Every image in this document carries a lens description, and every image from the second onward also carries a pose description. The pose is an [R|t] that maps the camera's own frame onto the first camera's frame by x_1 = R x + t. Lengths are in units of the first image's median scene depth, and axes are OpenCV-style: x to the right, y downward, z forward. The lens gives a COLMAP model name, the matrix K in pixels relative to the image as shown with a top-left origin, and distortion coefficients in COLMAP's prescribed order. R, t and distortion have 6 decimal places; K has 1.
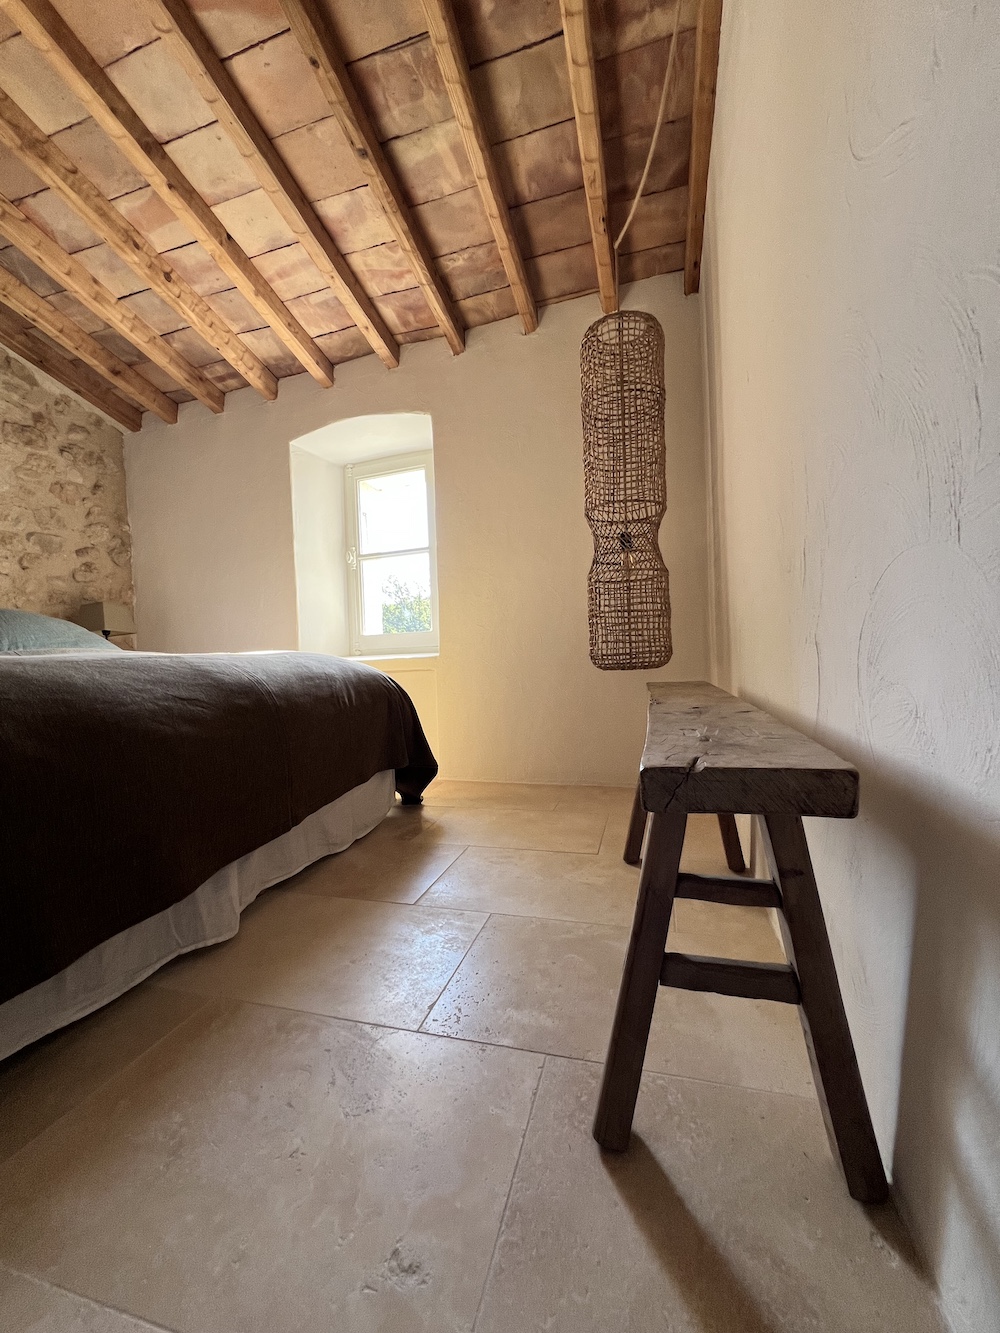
lens RADIAL K [[531.5, 0, 501.6], [0, 531.5, 664.7], [0, 0, 1]] dist [-0.002471, -0.000022]
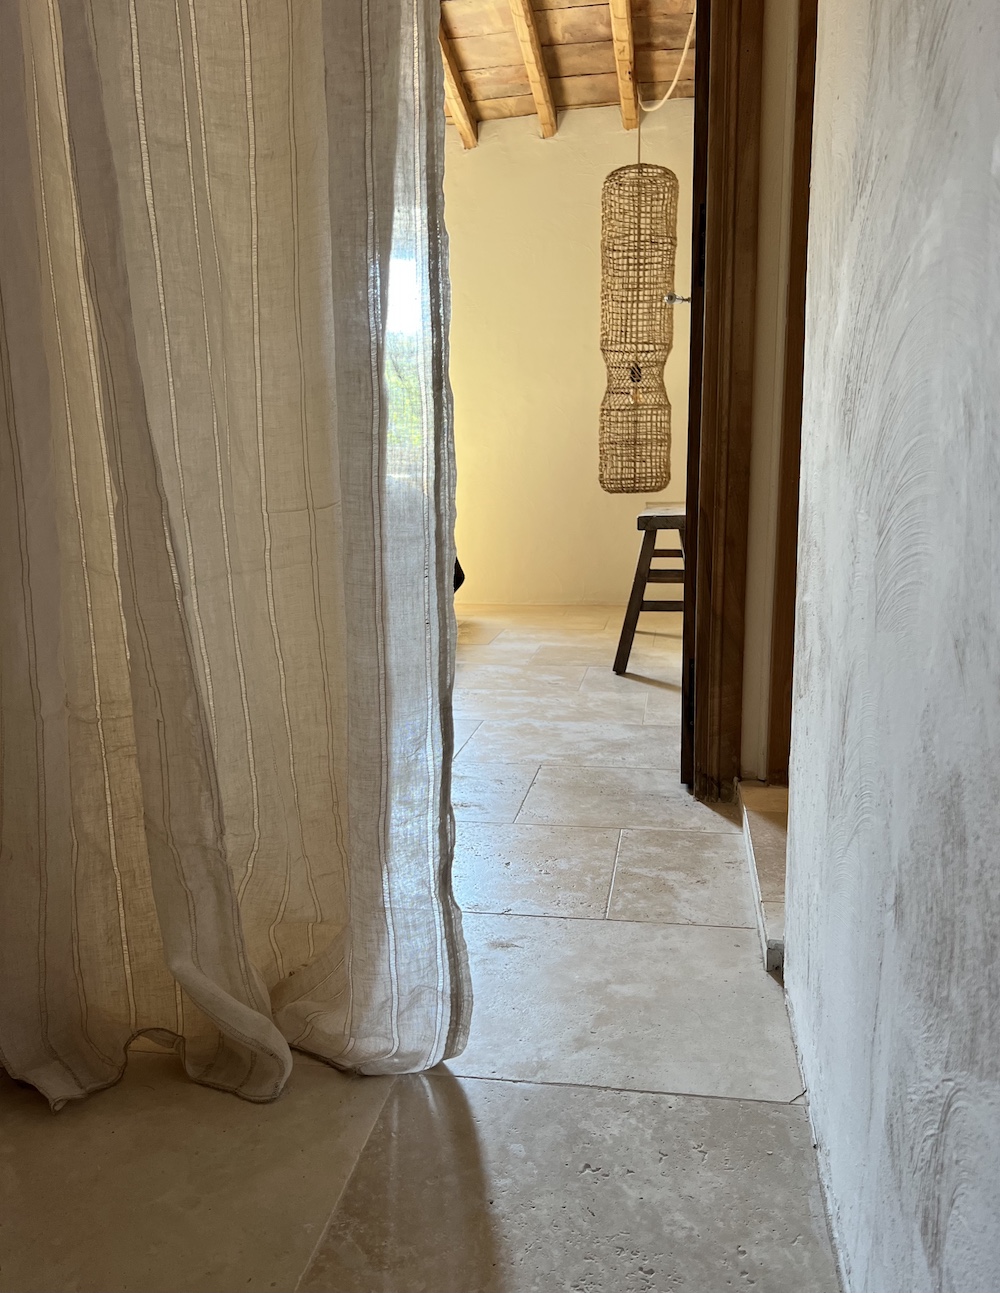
lens RADIAL K [[1023.2, 0, 498.5], [0, 1023.2, 694.0], [0, 0, 1]] dist [-0.010396, 0.010227]
pose [[0.993551, -0.002256, 0.113365, -0.288818], [-0.020465, 0.979816, 0.198853, 0.001200], [-0.111525, -0.199891, 0.973450, -1.159505]]
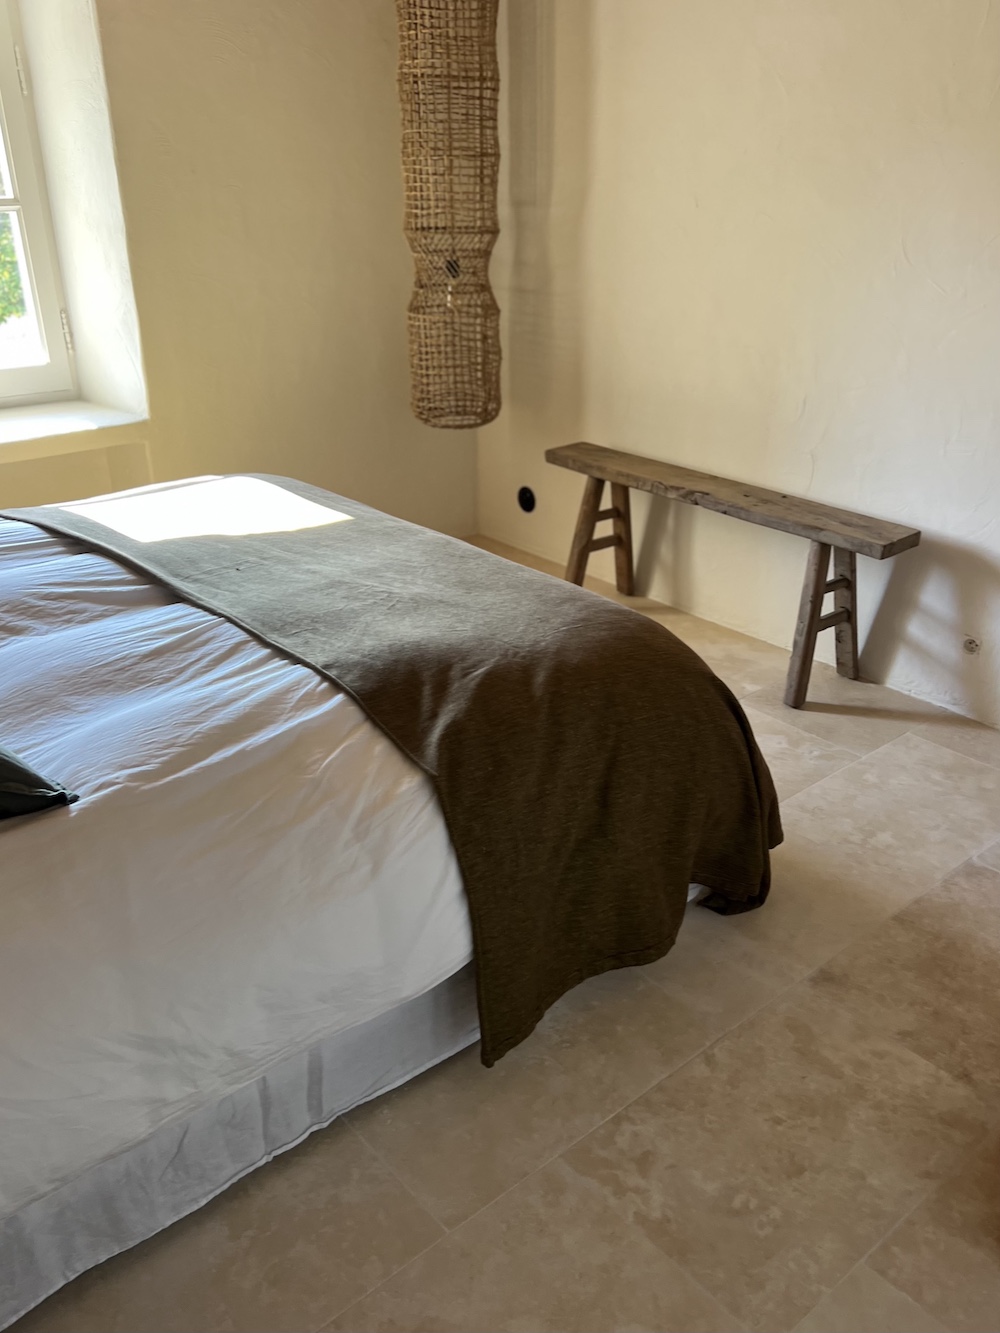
lens RADIAL K [[1115.7, 0, 510.3], [0, 1115.7, 674.0], [0, 0, 1]] dist [0.015466, 0.013214]
pose [[0.555695, -0.327082, 0.764343, -1.224457], [-0.005007, 0.918026, 0.396488, -0.334219], [-0.831371, -0.224153, 0.508505, -0.114800]]
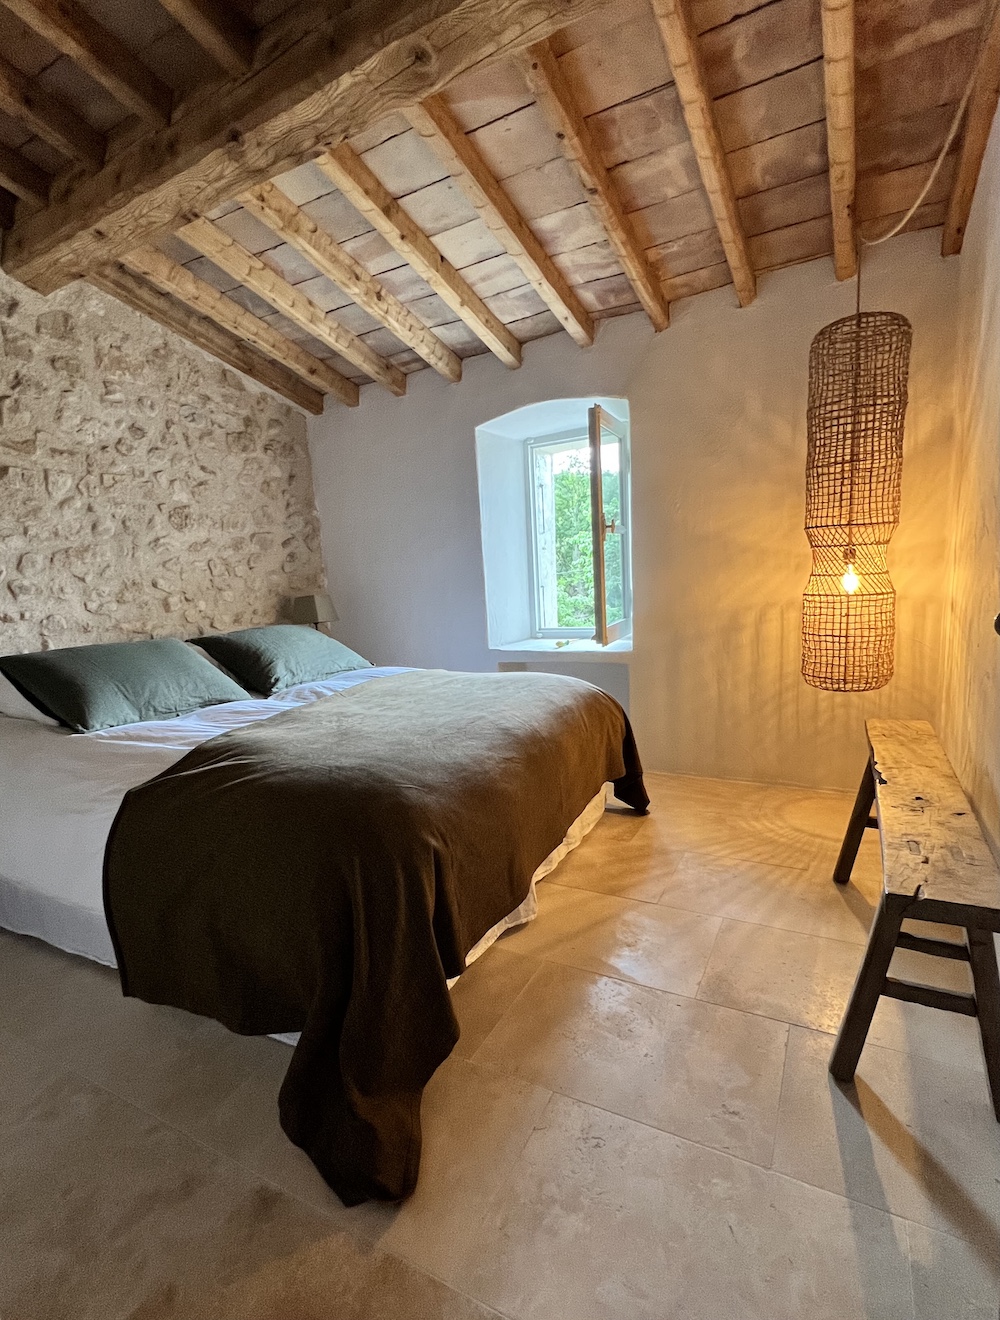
lens RADIAL K [[648.3, 0, 492.2], [0, 648.3, 679.5], [0, 0, 1]] dist [-0.000456, -0.001389]
pose [[0.975533, 0.017329, -0.219169, -0.133943], [0.018636, 0.986783, 0.160972, -0.207757], [0.219062, -0.161117, 0.962316, -0.305314]]
